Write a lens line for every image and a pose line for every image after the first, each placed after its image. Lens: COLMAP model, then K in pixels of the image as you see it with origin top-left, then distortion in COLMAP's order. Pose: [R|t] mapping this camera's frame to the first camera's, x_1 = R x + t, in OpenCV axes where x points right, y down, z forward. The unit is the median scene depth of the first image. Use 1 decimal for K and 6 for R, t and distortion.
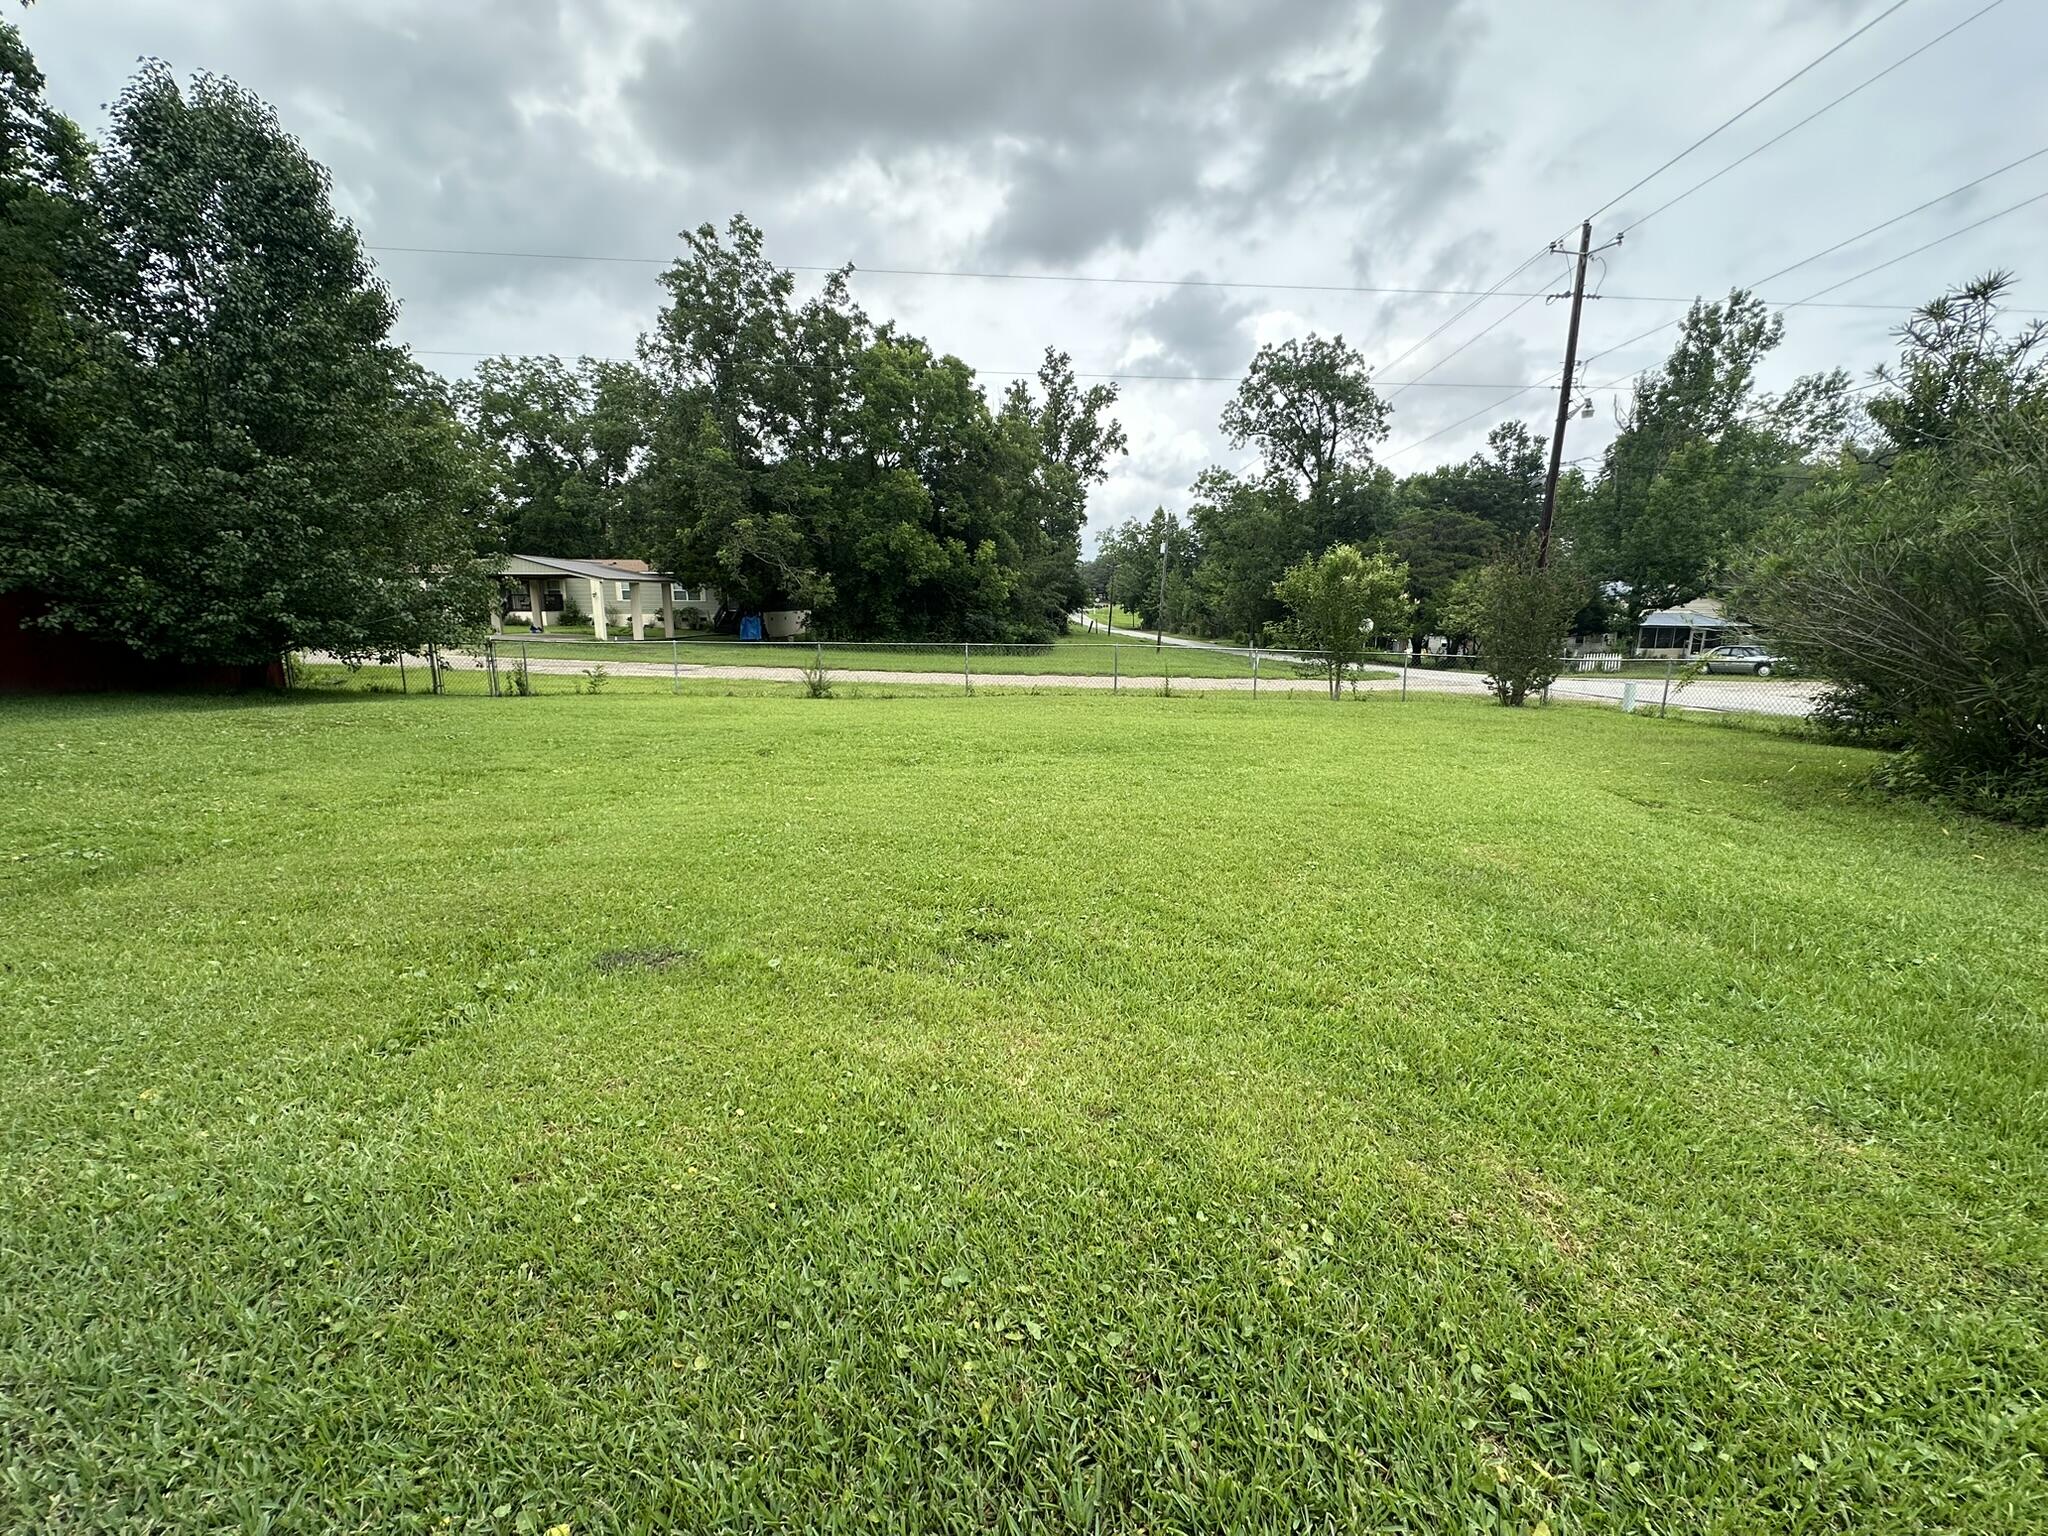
lens RADIAL K [[820.6, 0, 1028.3], [0, 820.6, 773.4], [0, 0, 1]] dist [-0.006913, 0.001079]
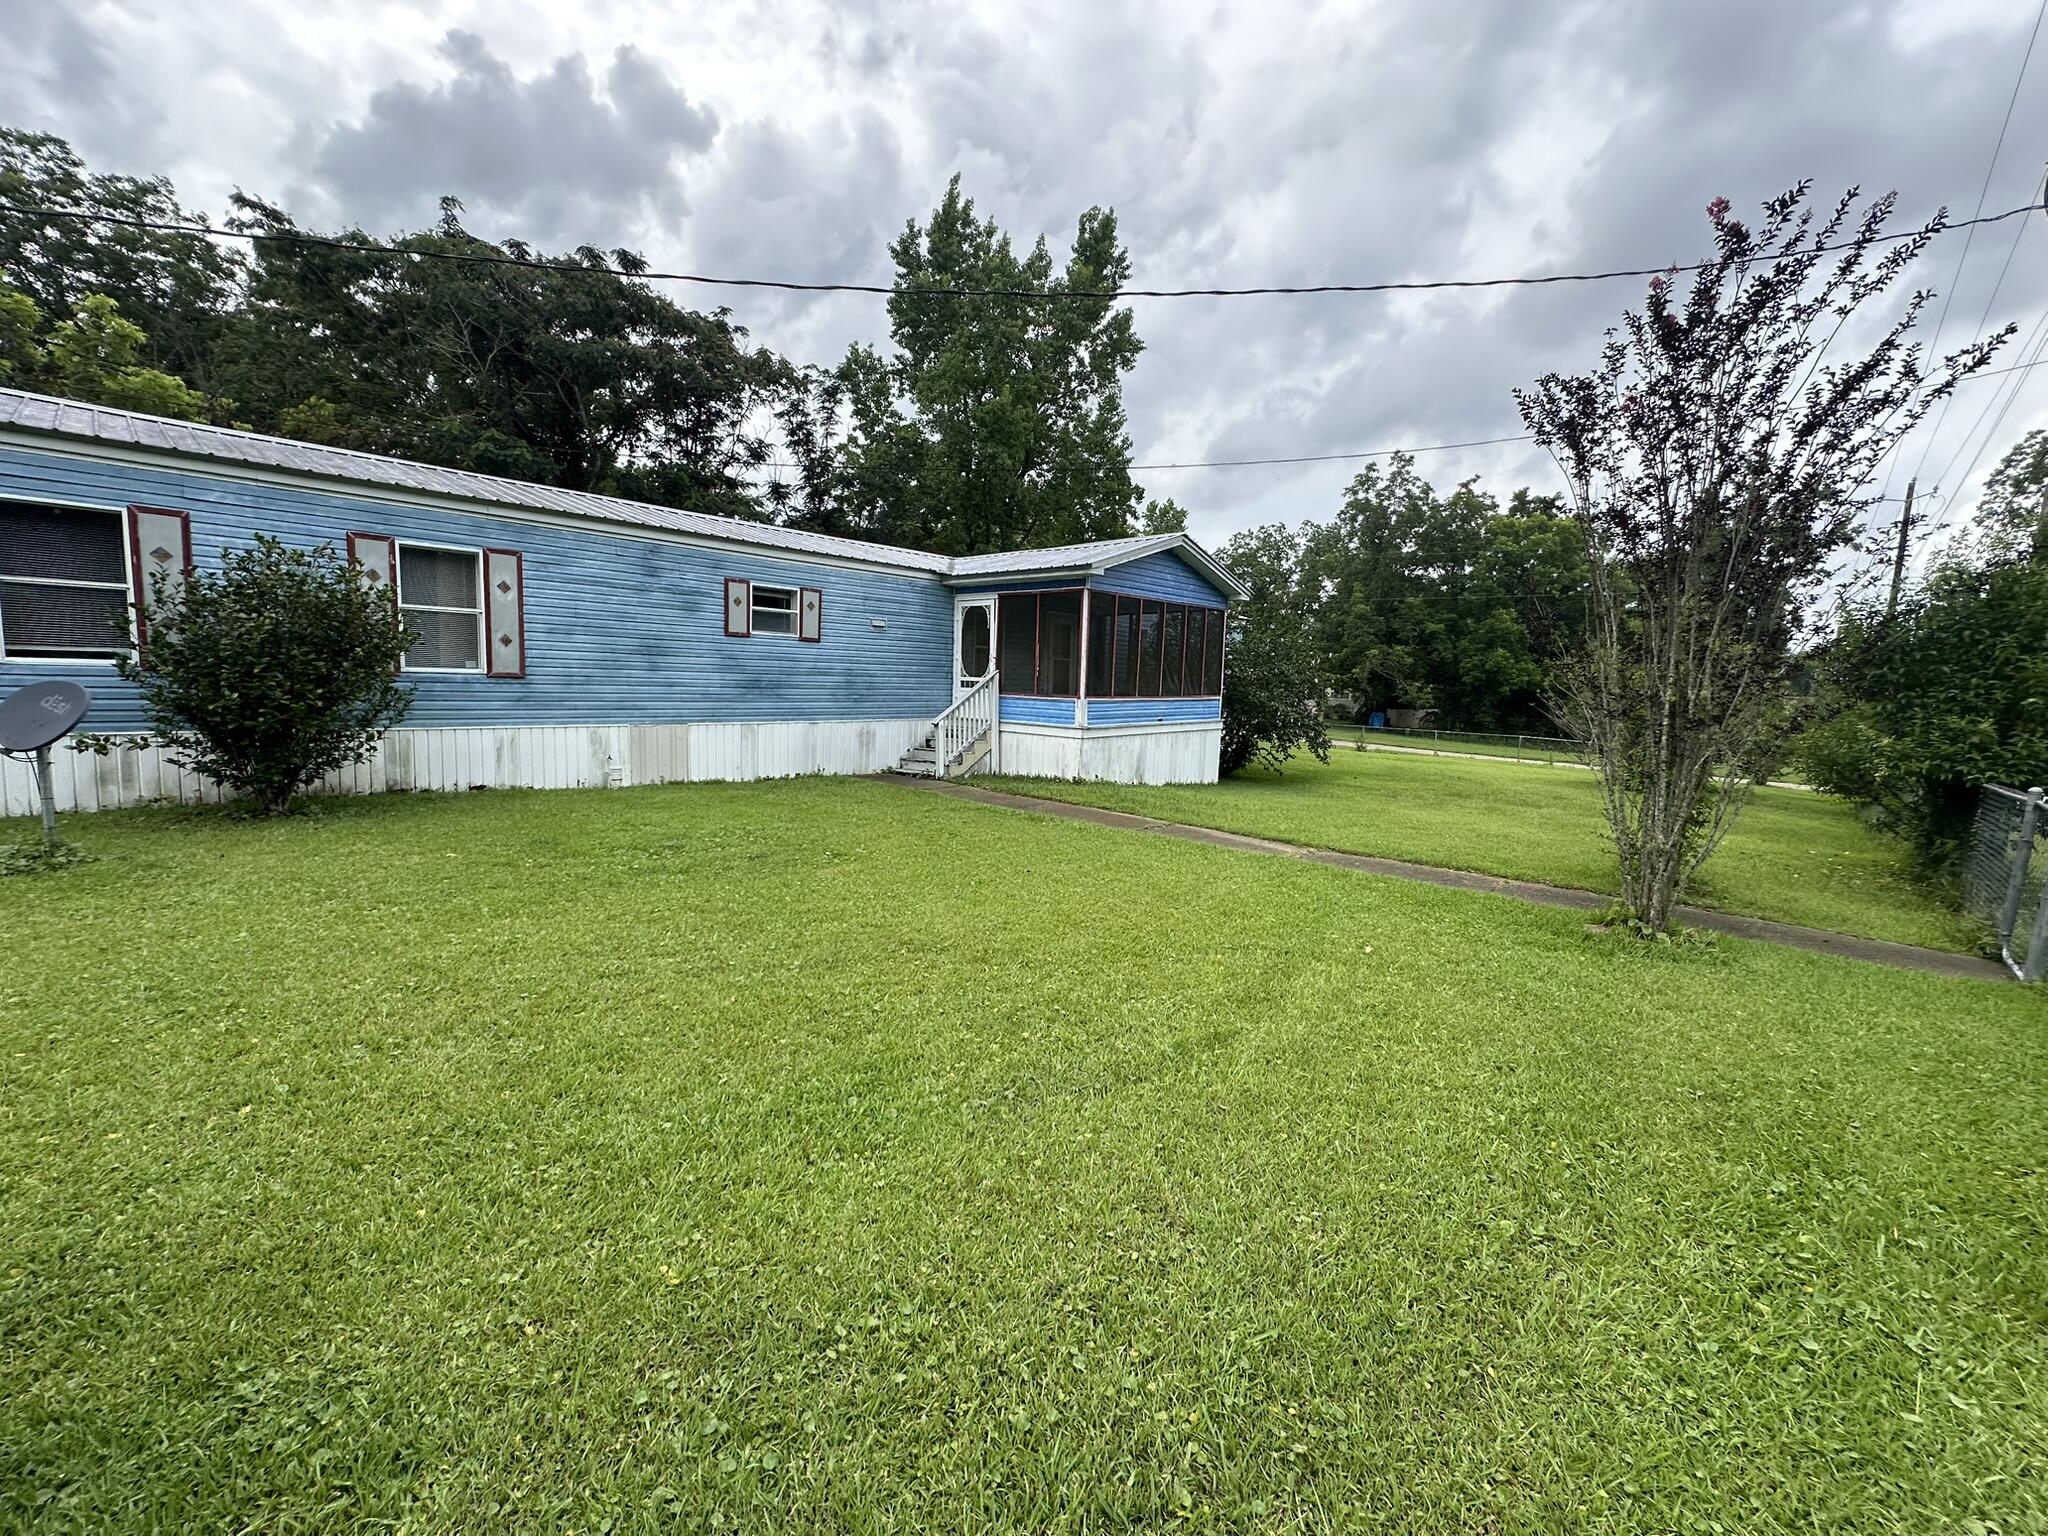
lens RADIAL K [[820.6, 0, 1021.9], [0, 820.6, 760.0], [0, 0, 1]] dist [-0.006913, 0.001079]
pose [[0.699967, 0.084167, -0.709198, 0.200290], [-0.169719, 0.984187, -0.050707, 0.052416], [0.693716, 0.155857, 0.703183, -0.331937]]
